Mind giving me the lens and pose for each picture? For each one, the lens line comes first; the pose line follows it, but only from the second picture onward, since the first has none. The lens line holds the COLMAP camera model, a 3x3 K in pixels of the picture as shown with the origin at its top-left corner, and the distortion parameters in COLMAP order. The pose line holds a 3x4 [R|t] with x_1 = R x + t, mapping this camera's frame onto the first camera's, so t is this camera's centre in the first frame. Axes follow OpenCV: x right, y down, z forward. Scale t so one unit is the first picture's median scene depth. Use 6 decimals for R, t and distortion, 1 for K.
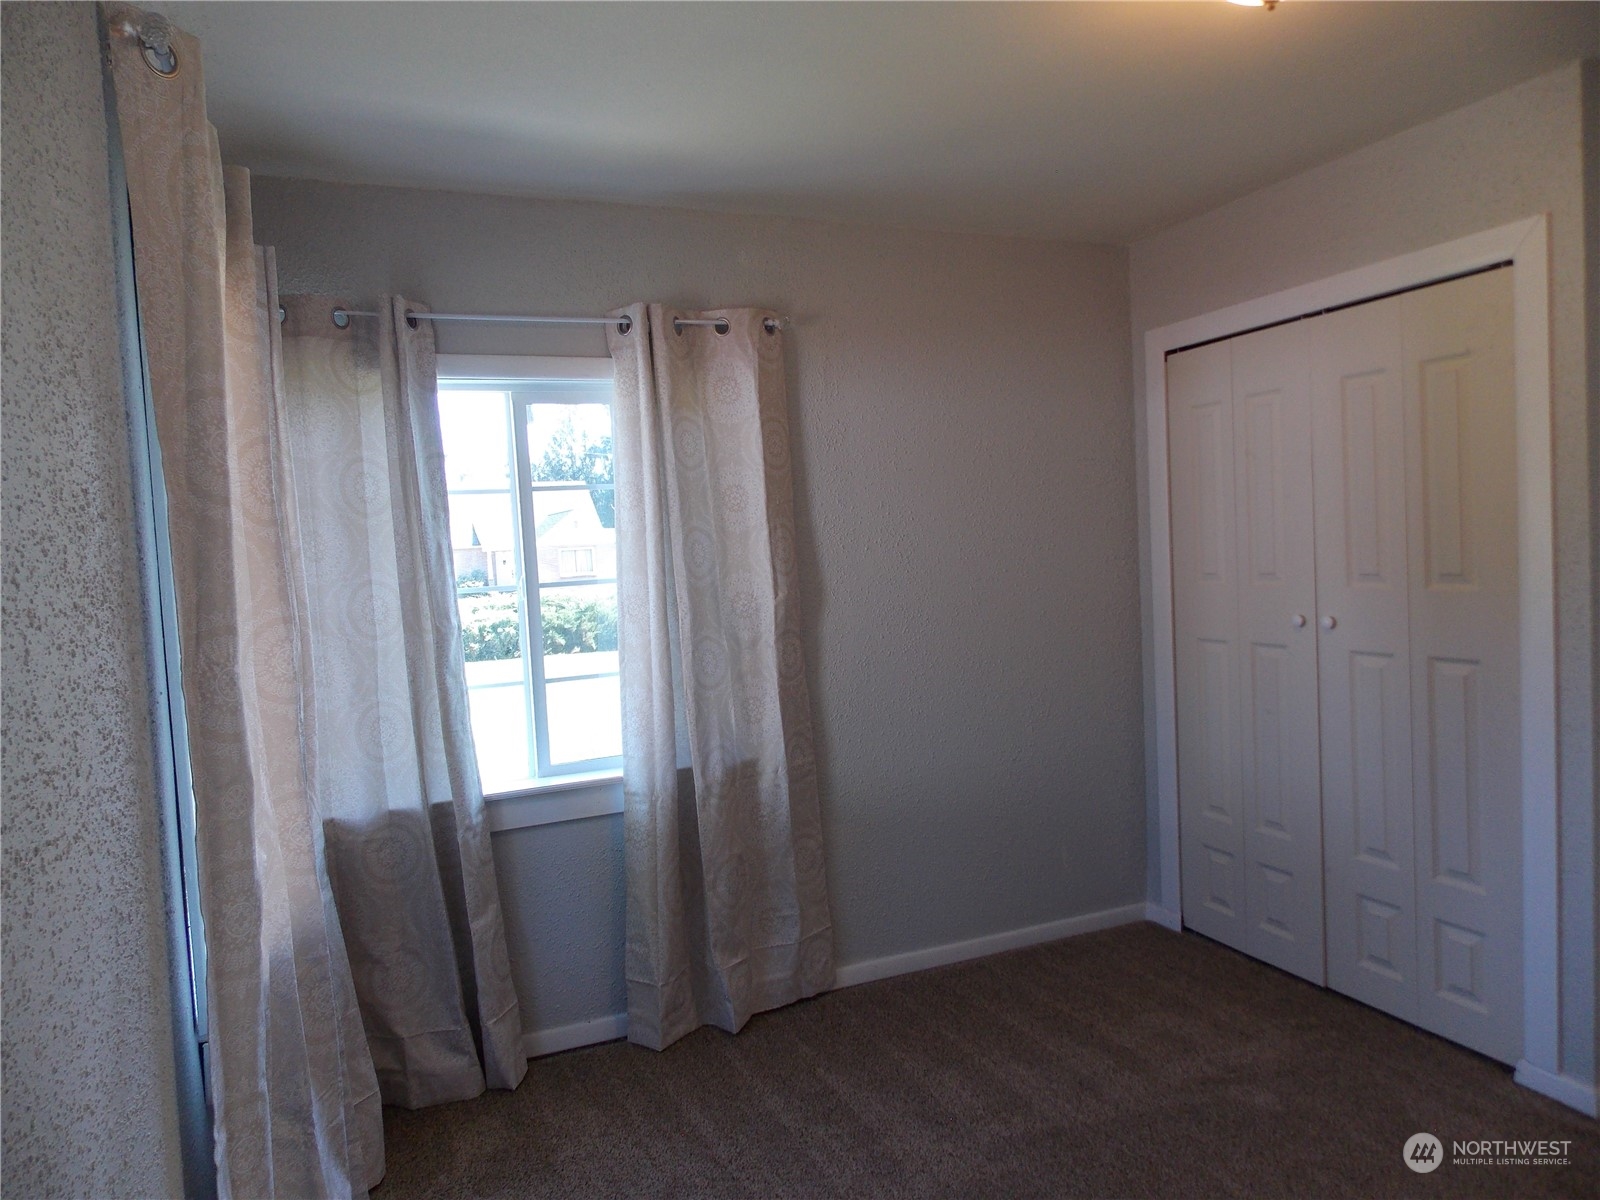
lens RADIAL K [[1062.3, 0, 804.0], [0, 1062.3, 587.2], [0, 0, 1]] dist [0.017620, -0.015985]
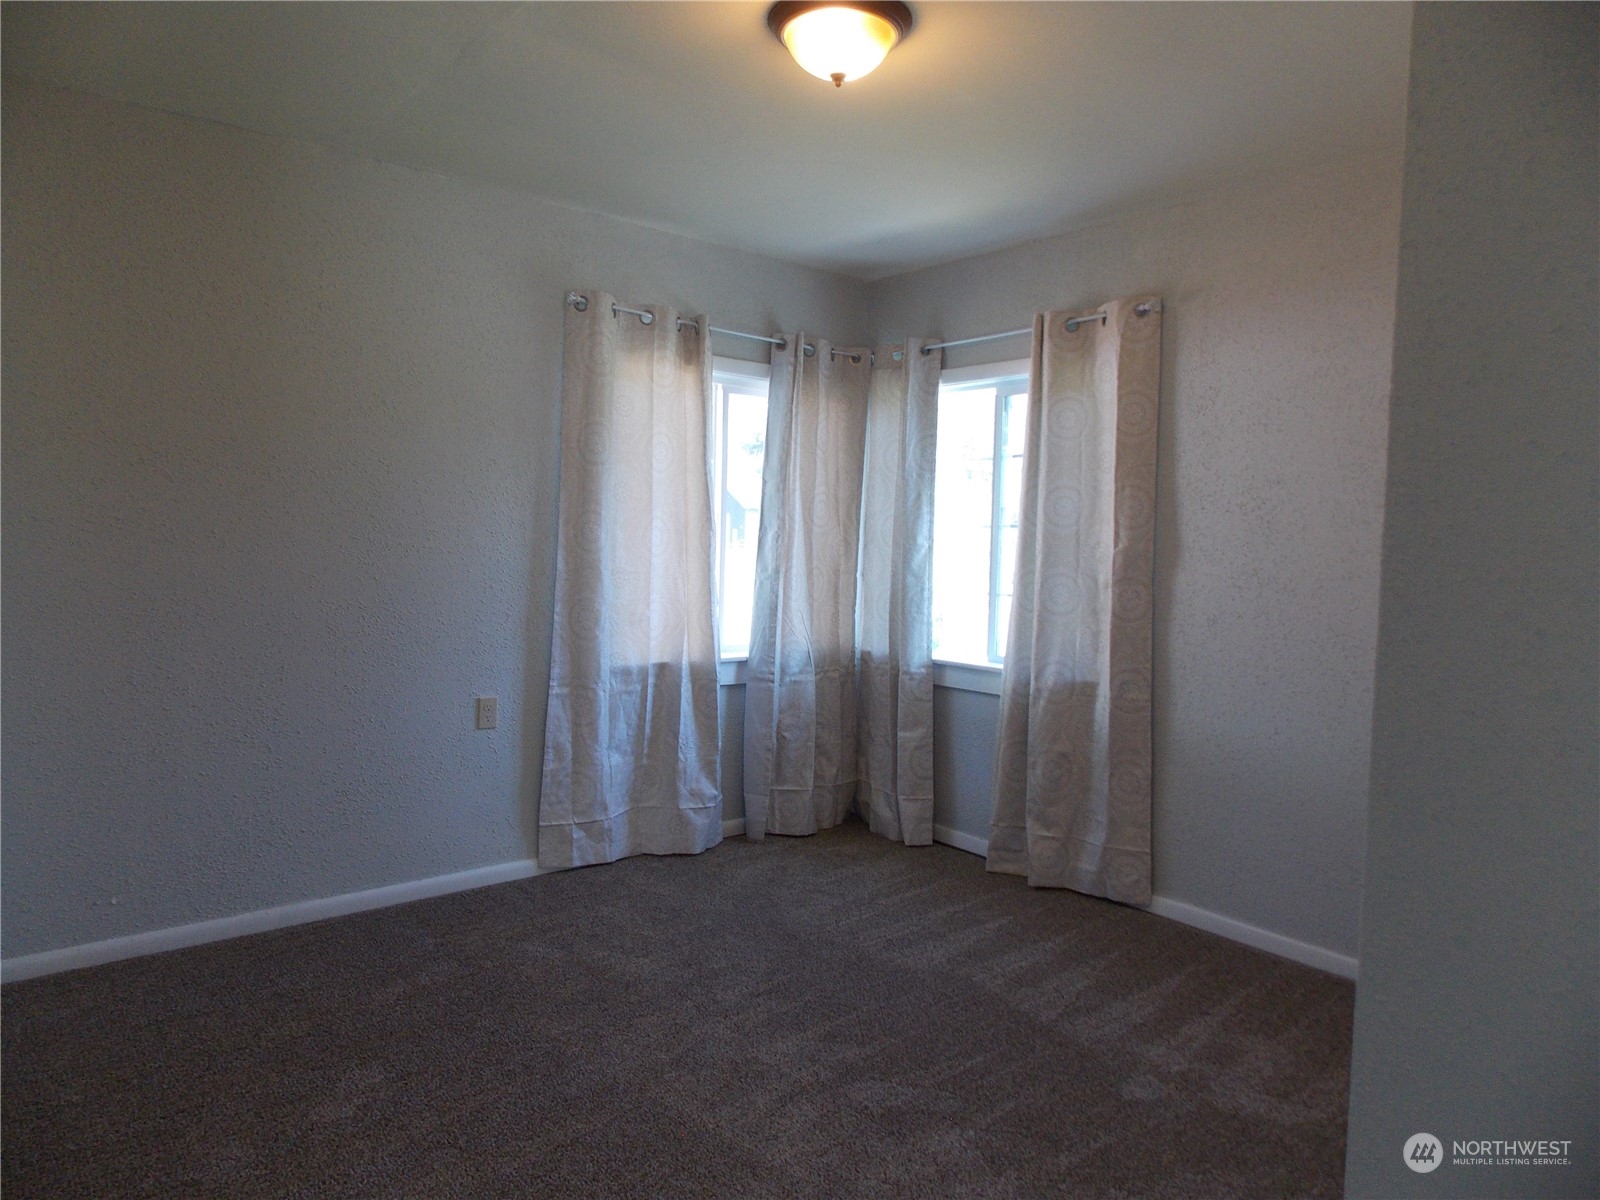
lens RADIAL K [[1062.3, 0, 804.0], [0, 1062.3, 587.2], [0, 0, 1]] dist [0.017620, -0.015985]
pose [[0.284546, 0.102496, -0.953167, 1.016516], [-0.083986, 0.993110, 0.081719, -0.014243], [0.954976, 0.056800, 0.291194, 0.349876]]
